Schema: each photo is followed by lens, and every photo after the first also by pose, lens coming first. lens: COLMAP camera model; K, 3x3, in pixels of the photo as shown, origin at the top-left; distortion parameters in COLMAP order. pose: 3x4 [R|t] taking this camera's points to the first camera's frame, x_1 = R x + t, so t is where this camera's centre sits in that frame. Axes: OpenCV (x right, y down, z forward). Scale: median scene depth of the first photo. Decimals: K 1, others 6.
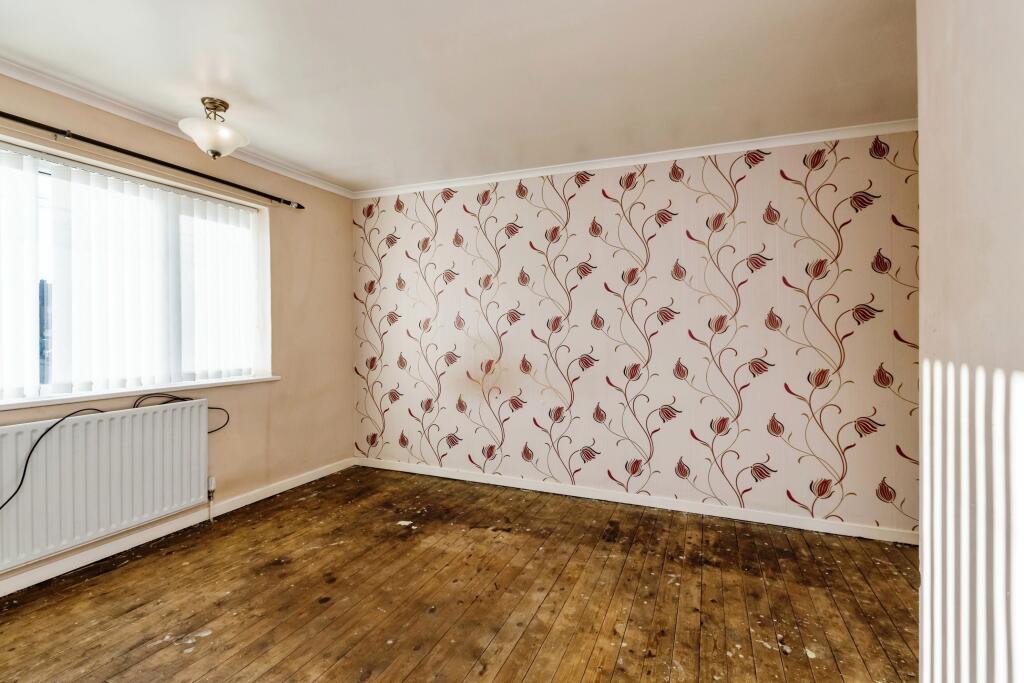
lens RADIAL K [[485.2, 0, 508.6], [0, 485.2, 335.9], [0, 0, 1]] dist [0.005089, -0.000650]
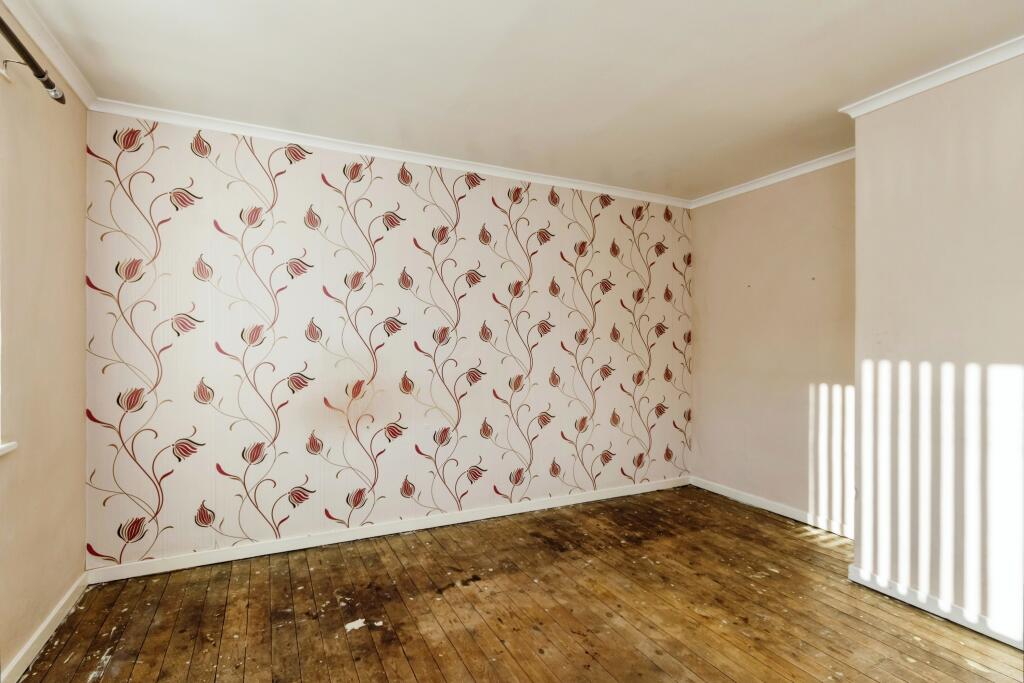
lens RADIAL K [[485.2, 0, 506.6], [0, 485.2, 341.4], [0, 0, 1]] dist [0.005089, -0.000650]
pose [[0.669964, -0.004618, 0.742379, -0.512754], [0.008133, 0.999966, -0.001120, -0.011984], [-0.742349, 0.006788, 0.669979, 0.333360]]
